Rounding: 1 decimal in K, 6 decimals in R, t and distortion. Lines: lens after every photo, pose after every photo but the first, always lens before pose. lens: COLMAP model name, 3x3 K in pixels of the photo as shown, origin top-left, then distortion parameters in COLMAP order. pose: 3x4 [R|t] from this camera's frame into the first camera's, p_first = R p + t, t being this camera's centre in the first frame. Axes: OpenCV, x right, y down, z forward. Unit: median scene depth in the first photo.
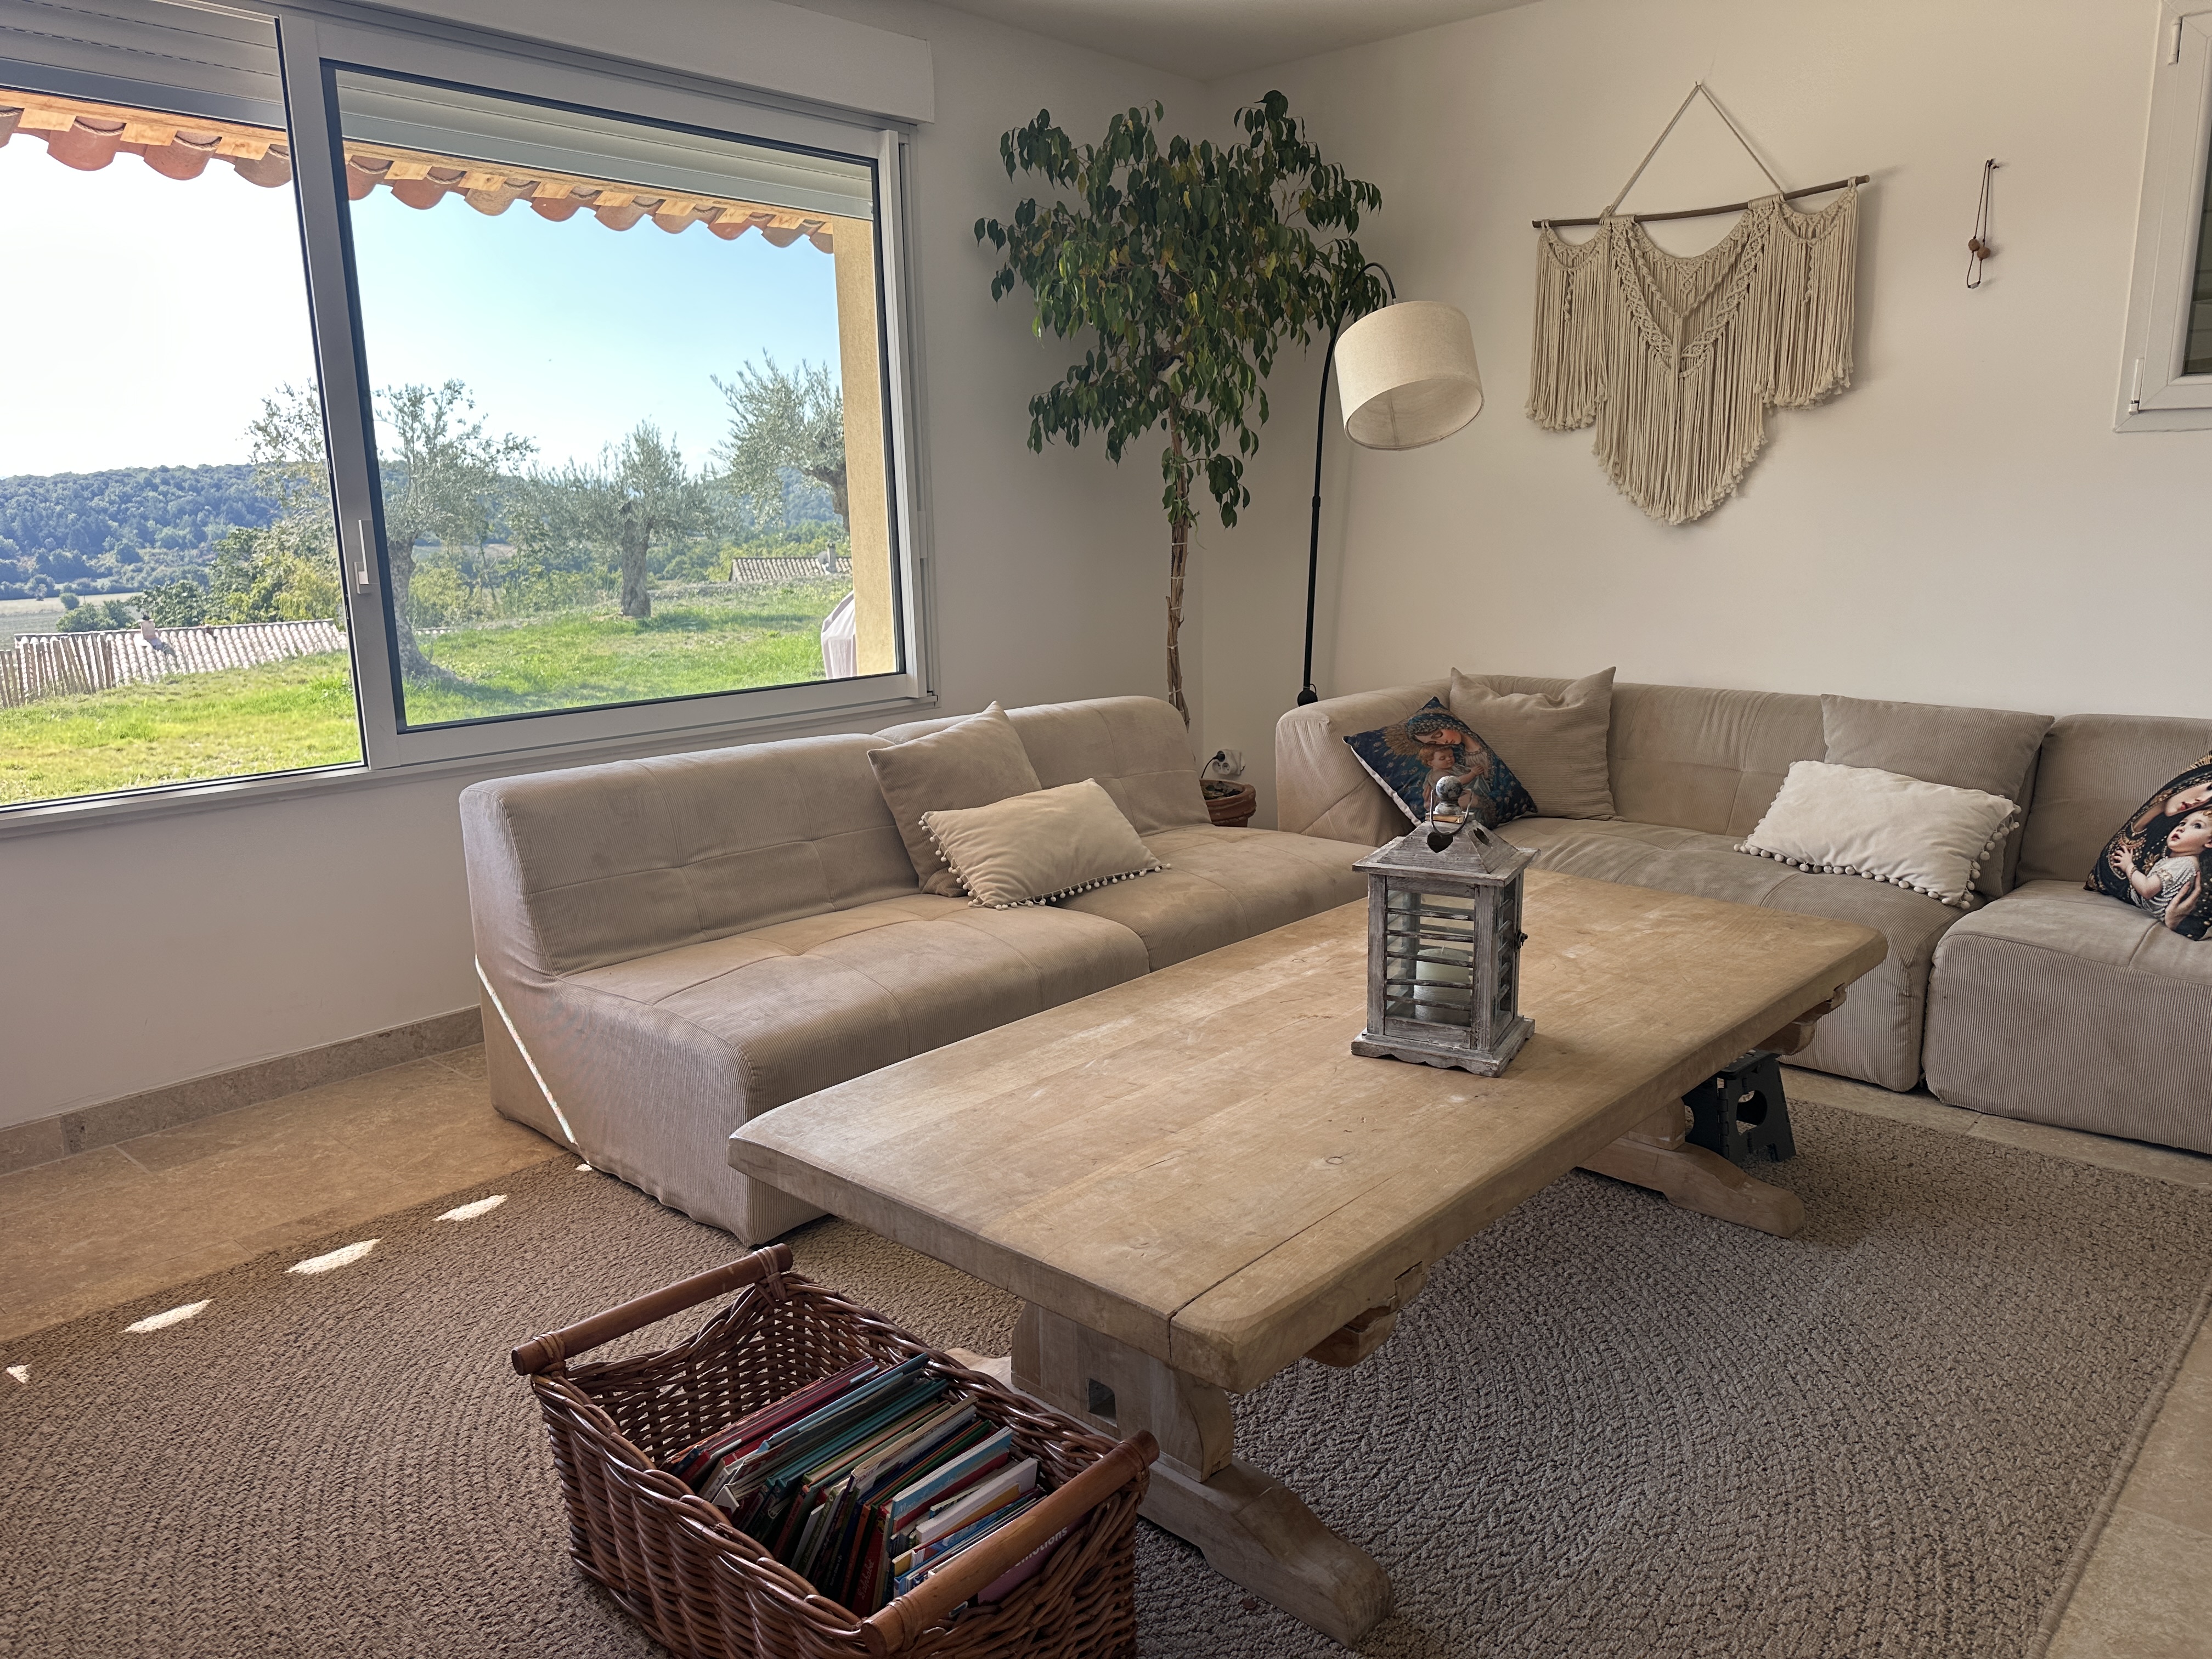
lens RADIAL K [[1544.9, 0, 1106.0], [0, 1544.9, 829.5], [0, 0, 1]] dist [0.008802, -0.033807]
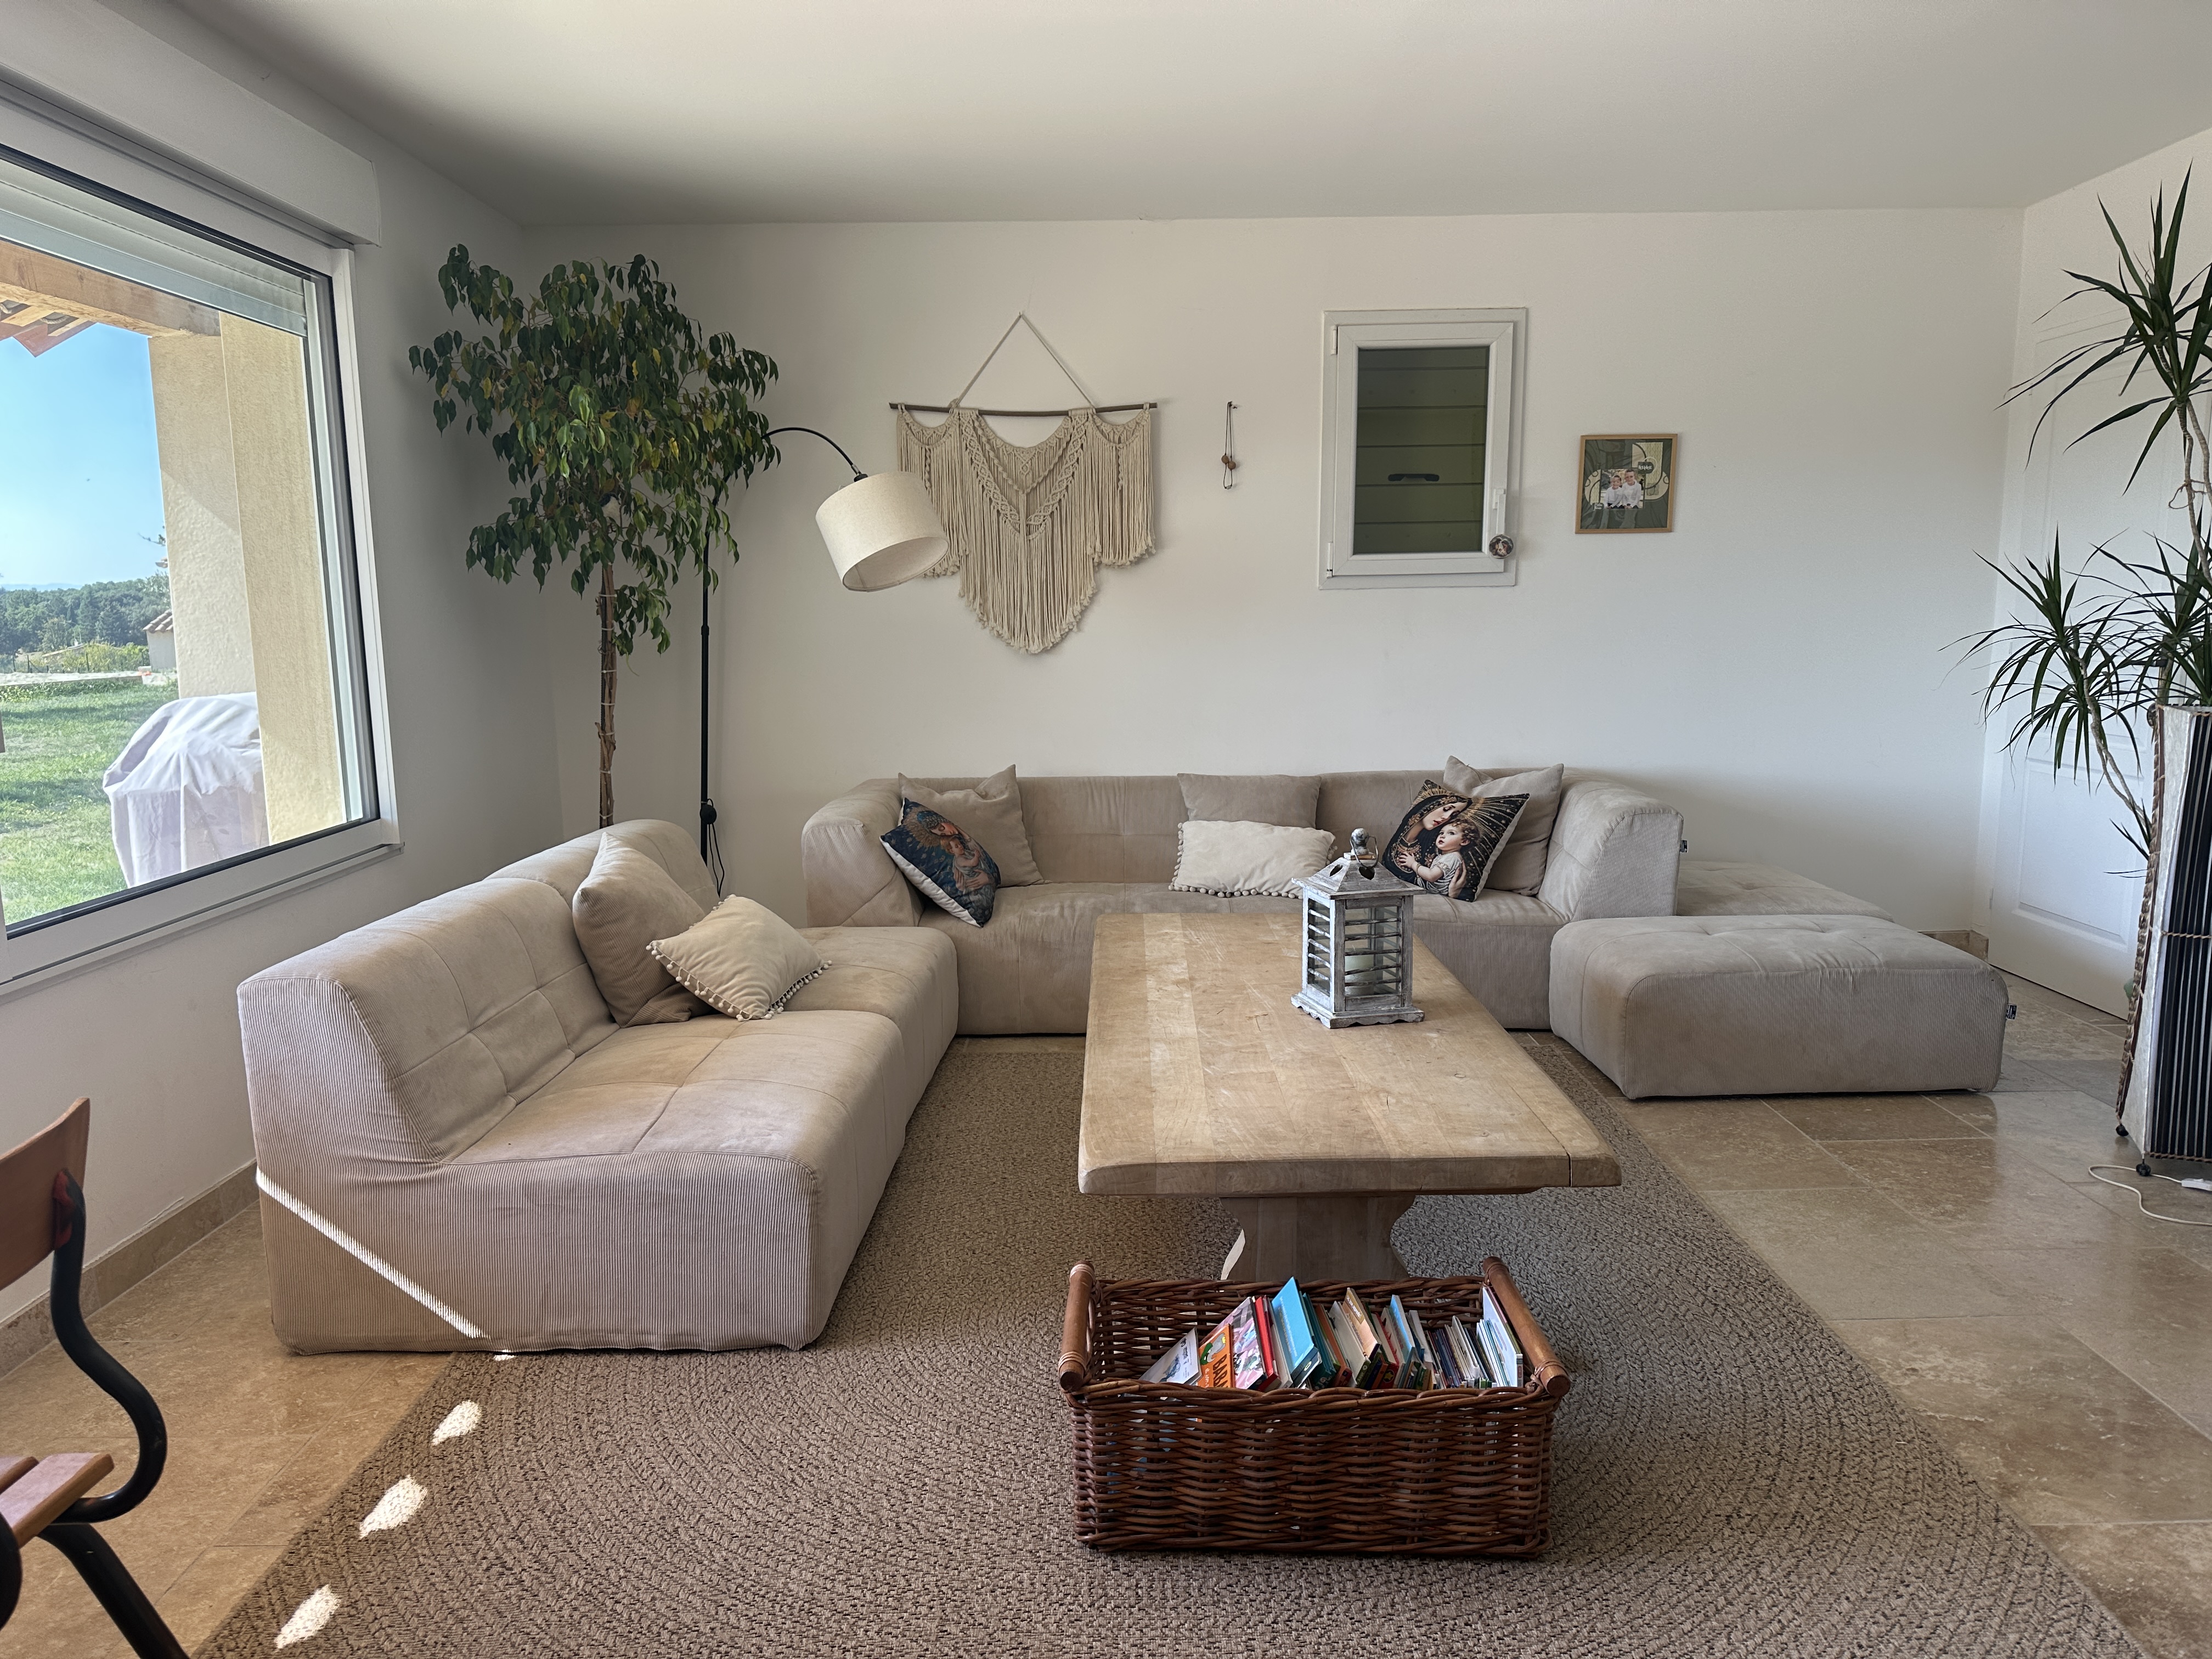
lens RADIAL K [[1513.8, 0, 1109.2], [0, 1513.8, 860.5], [0, 0, 1]] dist [0.099465, -0.219662]
pose [[0.734933, -0.105276, 0.669918, -0.515691], [0.137244, 0.990524, 0.005095, -0.025792], [-0.664106, 0.088198, 0.742418, 0.036691]]
